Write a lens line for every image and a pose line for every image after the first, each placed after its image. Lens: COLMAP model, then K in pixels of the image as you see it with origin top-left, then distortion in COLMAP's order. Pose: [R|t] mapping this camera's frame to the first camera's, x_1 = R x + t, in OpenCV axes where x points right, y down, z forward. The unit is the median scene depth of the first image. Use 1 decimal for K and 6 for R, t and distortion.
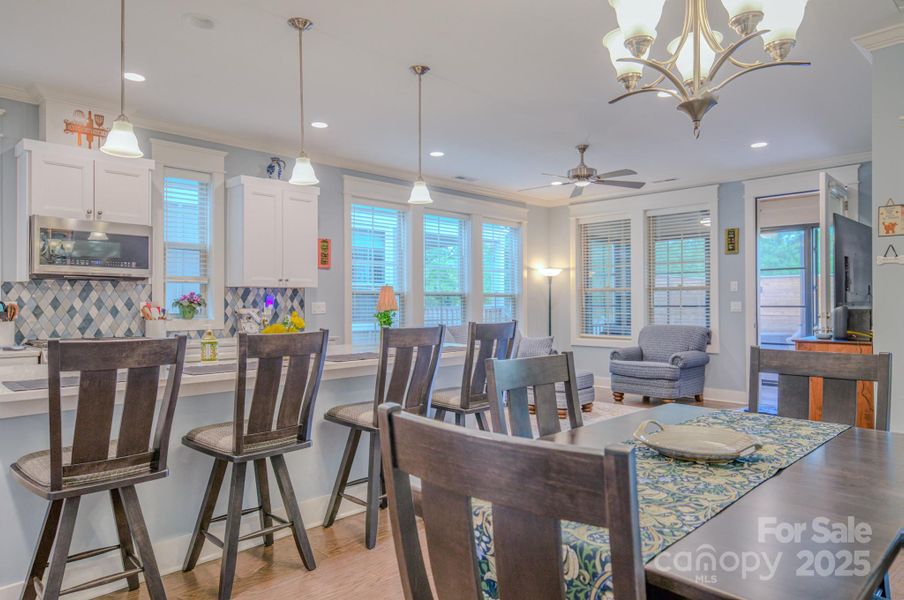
lens RADIAL K [[575.3, 0, 452.0], [0, 575.3, 300.0], [0, 0, 1]] dist [0.029669, -0.000834]
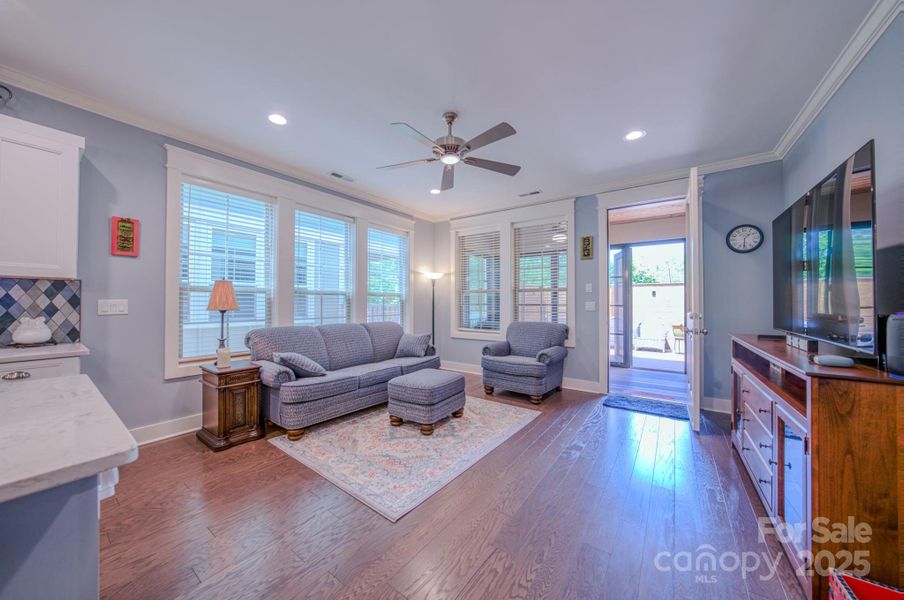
lens RADIAL K [[309.8, 0, 452.0], [0, 309.8, 300.0], [0, 0, 1]] dist [-0.018489, -0.000020]
pose [[0.986400, 0.005887, 0.164259, 0.122739], [-0.005547, 0.999981, -0.002525, 0.002626], [-0.164270, 0.001579, 0.986414, 0.437992]]
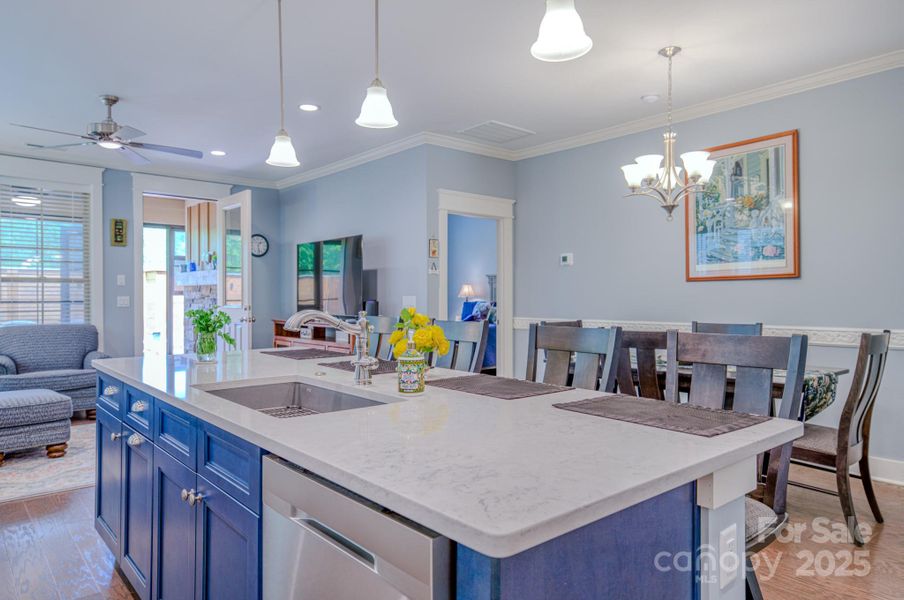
lens RADIAL K [[592.0, 0, 452.0], [0, 592.0, 300.0], [0, 0, 1]] dist [0.029785, -0.000851]
pose [[0.079665, -0.001065, 0.996821, -0.434525], [-0.001685, 0.999998, 0.001203, 0.006683], [-0.996820, -0.001775, 0.079663, 0.366892]]
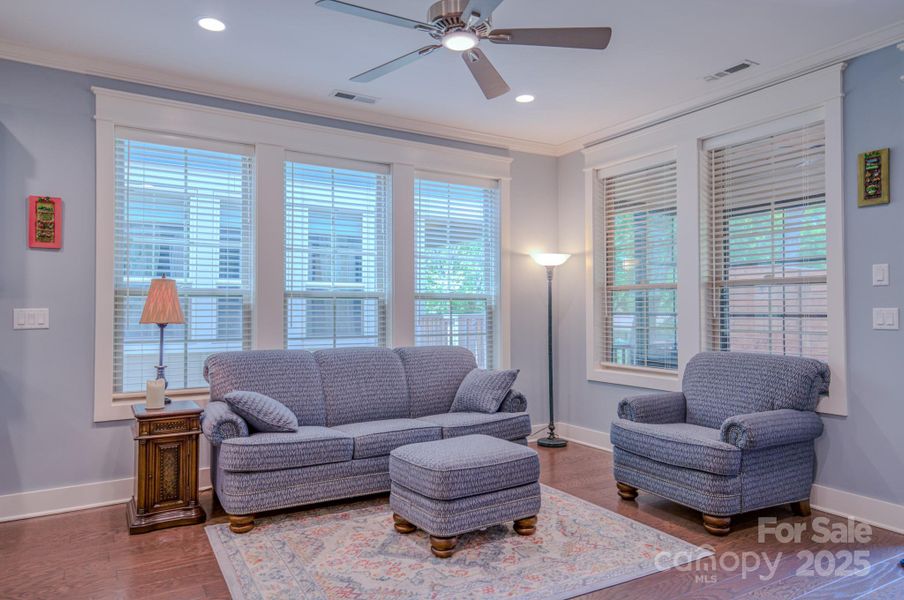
lens RADIAL K [[592.0, 0, 452.0], [0, 592.0, 300.0], [0, 0, 1]] dist [0.029785, -0.000851]
pose [[0.971505, -0.003847, -0.236989, 0.258224], [0.000468, 0.999897, -0.014316, 0.003692], [0.237020, 0.013798, 0.971407, 0.435289]]
